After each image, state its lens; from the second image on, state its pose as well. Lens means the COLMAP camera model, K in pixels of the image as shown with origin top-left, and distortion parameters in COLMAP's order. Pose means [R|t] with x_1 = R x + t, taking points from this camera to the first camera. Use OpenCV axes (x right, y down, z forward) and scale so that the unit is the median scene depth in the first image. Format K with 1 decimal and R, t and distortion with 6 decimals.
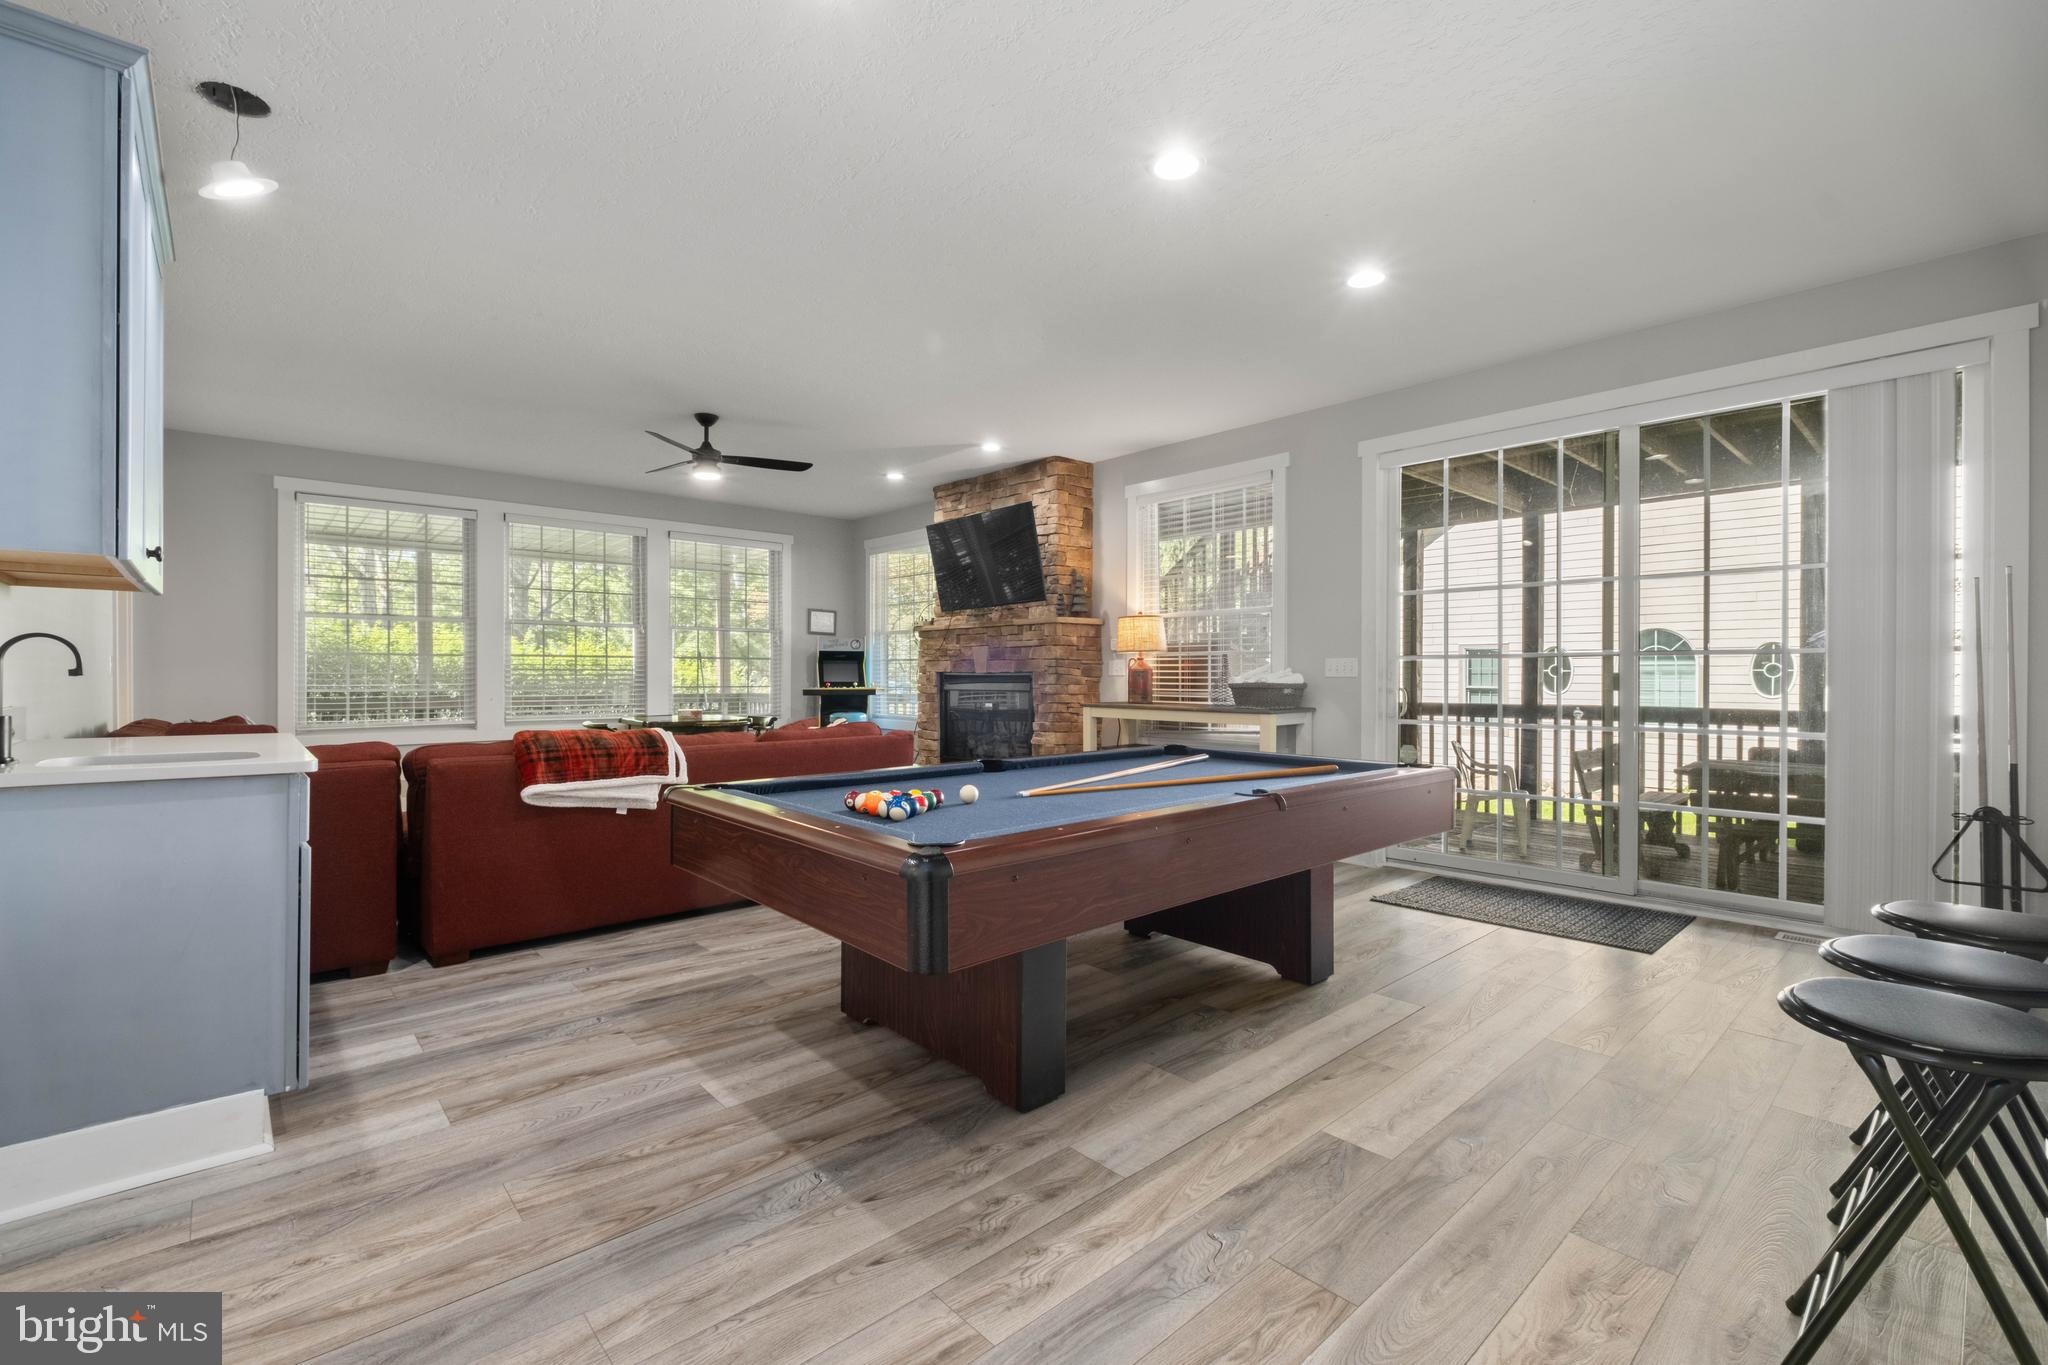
lens RADIAL K [[891.6, 0, 1026.0], [0, 891.6, 672.3], [0, 0, 1]] dist [0.003902, -0.006218]
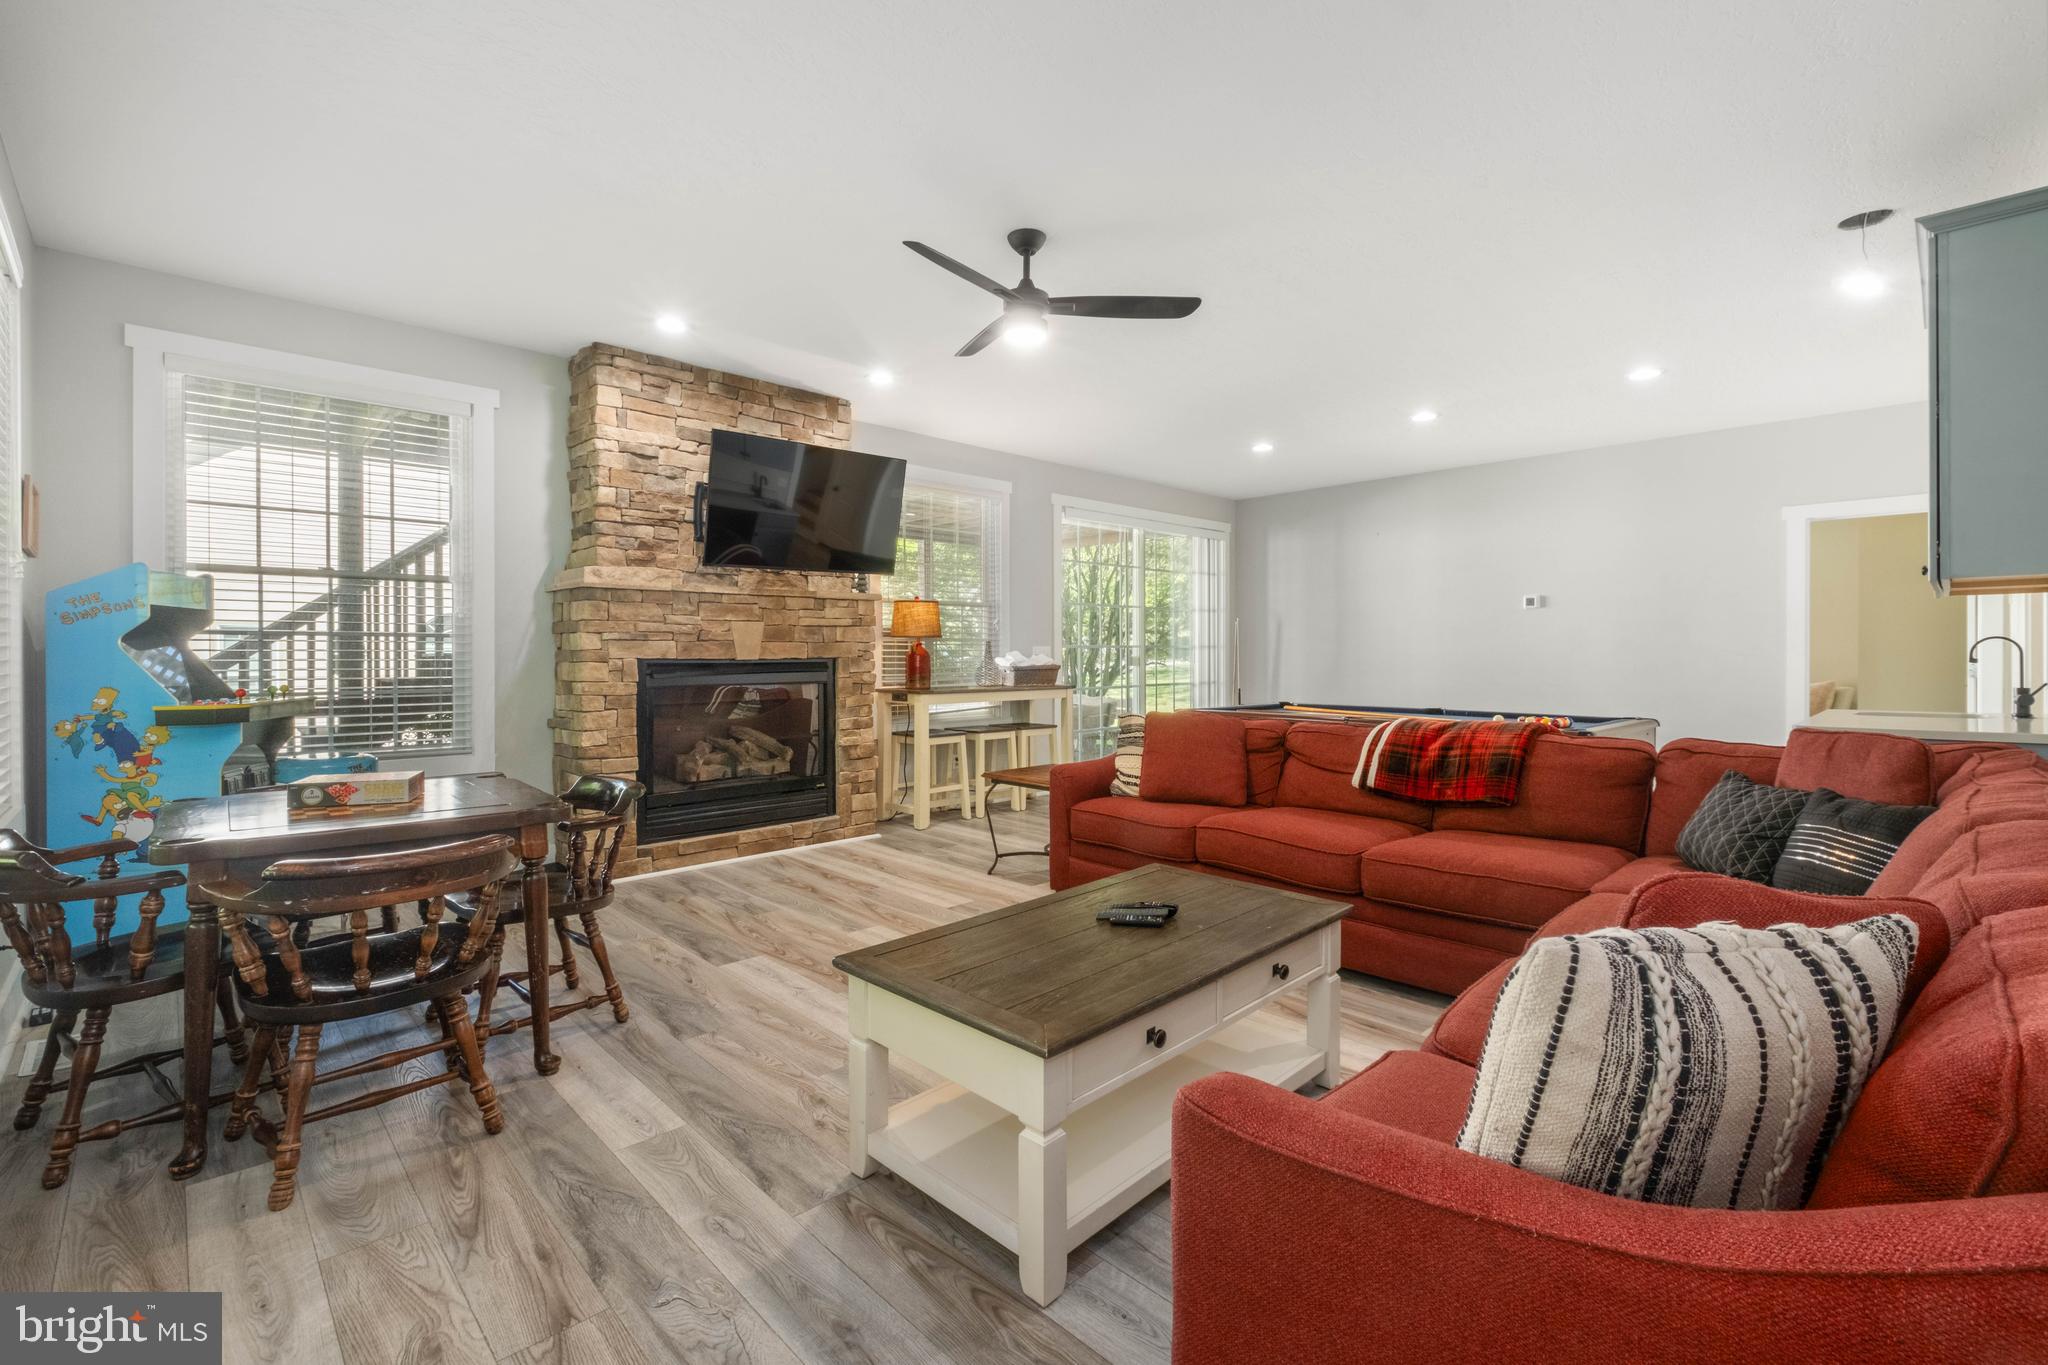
lens RADIAL K [[896.5, 0, 1016.5], [0, 896.5, 651.2], [0, 0, 1]] dist [-0.000262, -0.000216]
pose [[-0.034599, -0.001622, 0.999400, -1.880423], [-0.003742, 0.999992, 0.001493, -0.018567], [-0.999394, -0.003688, -0.034605, 1.997321]]
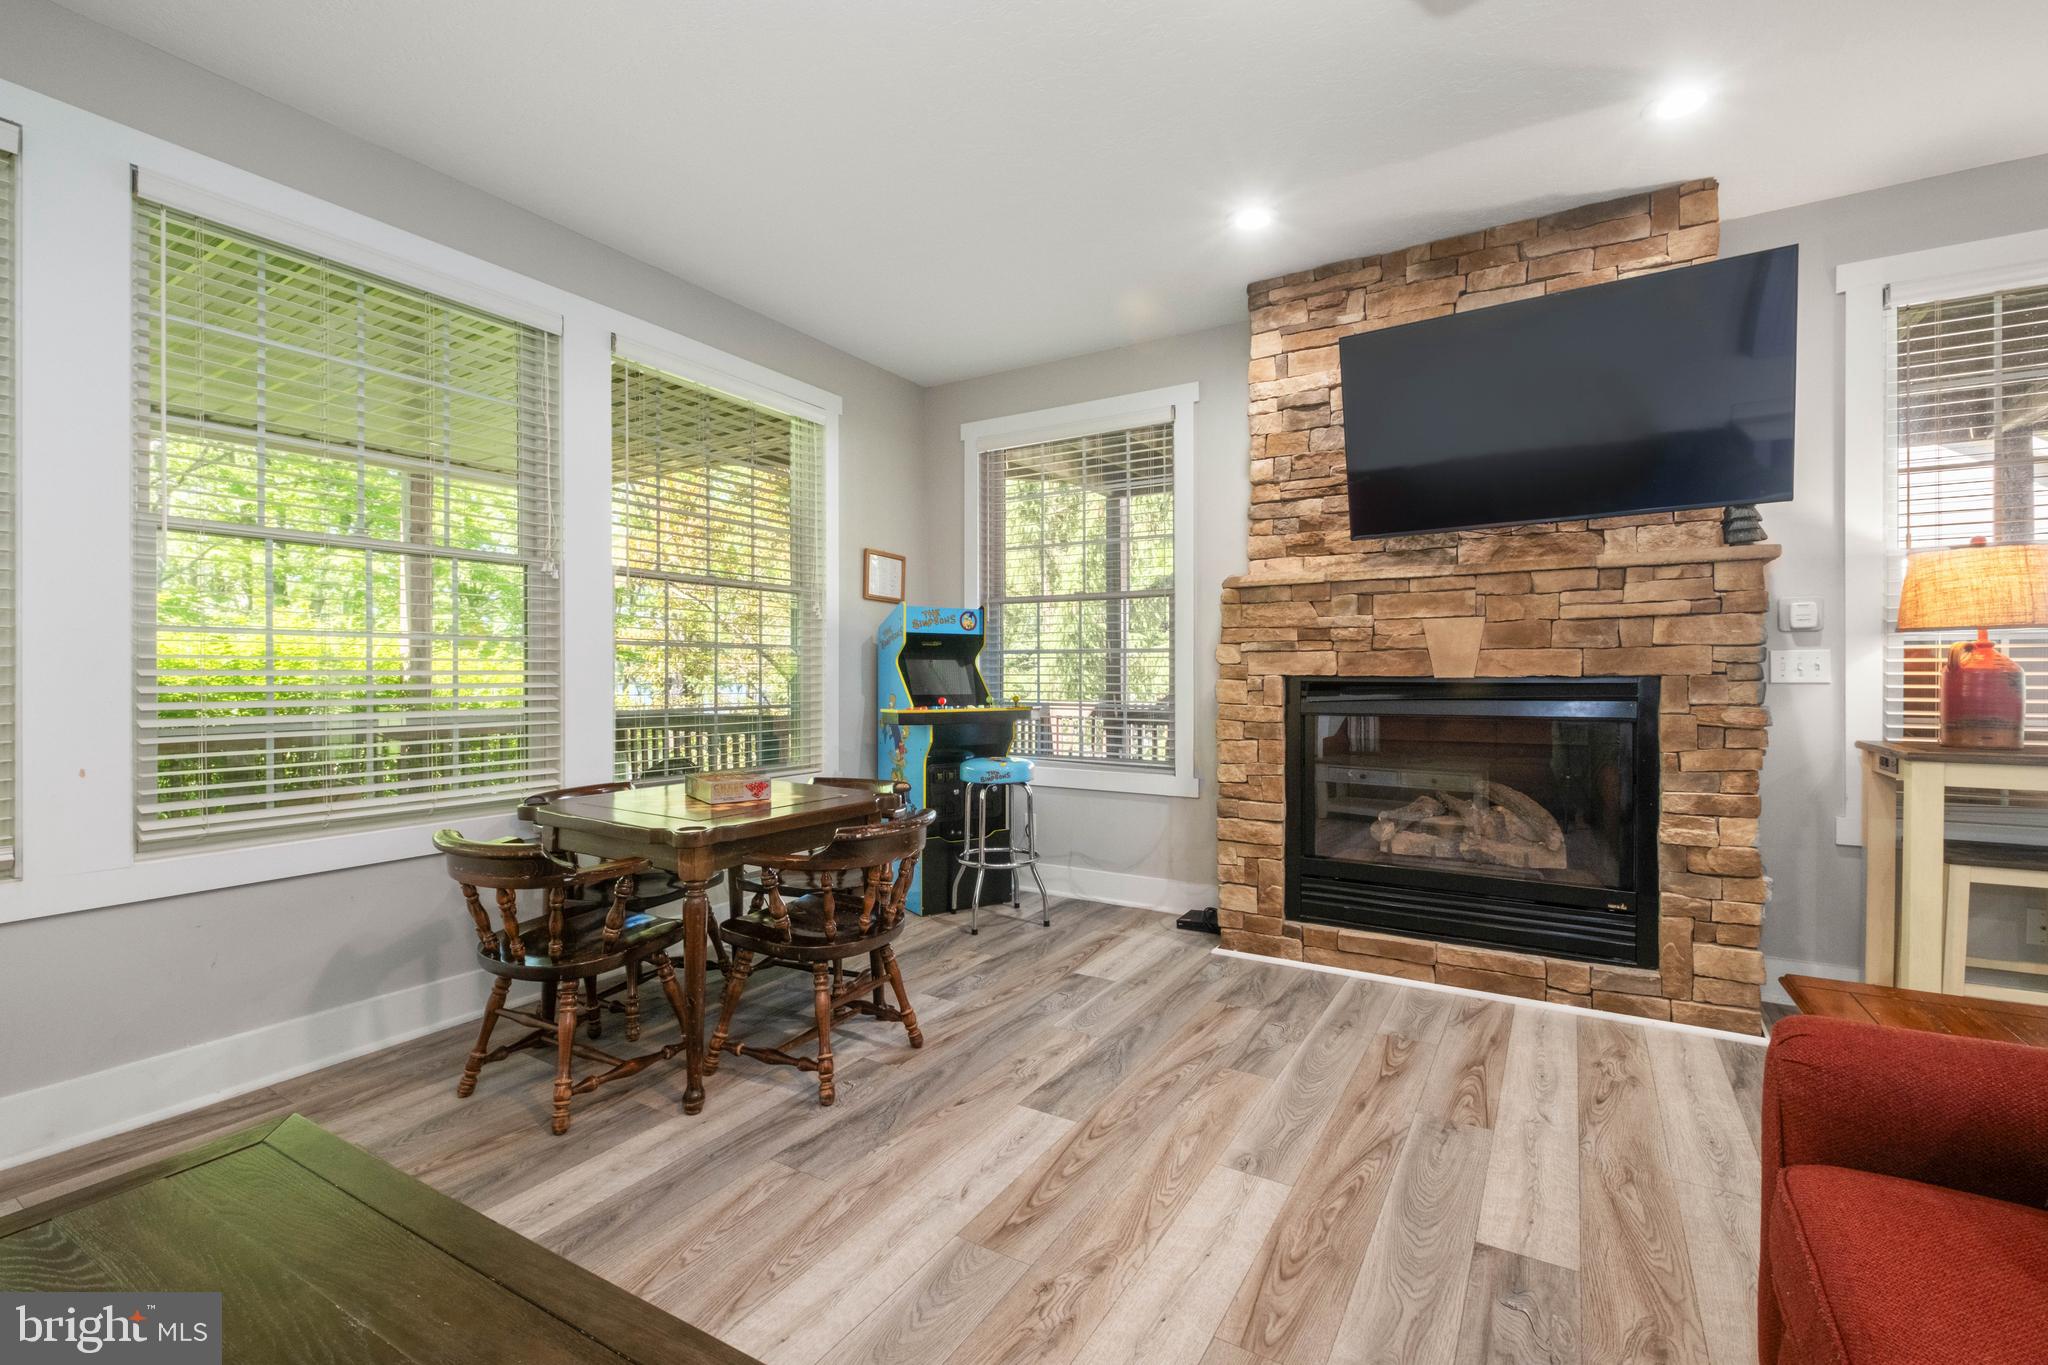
lens RADIAL K [[891.6, 0, 1026.0], [0, 891.6, 672.3], [0, 0, 1]] dist [0.003902, -0.006218]
pose [[0.959535, -0.006974, 0.281502, -0.940548], [0.005180, 0.999961, 0.007117, -0.015127], [-0.281541, -0.005370, 0.959534, 1.551184]]
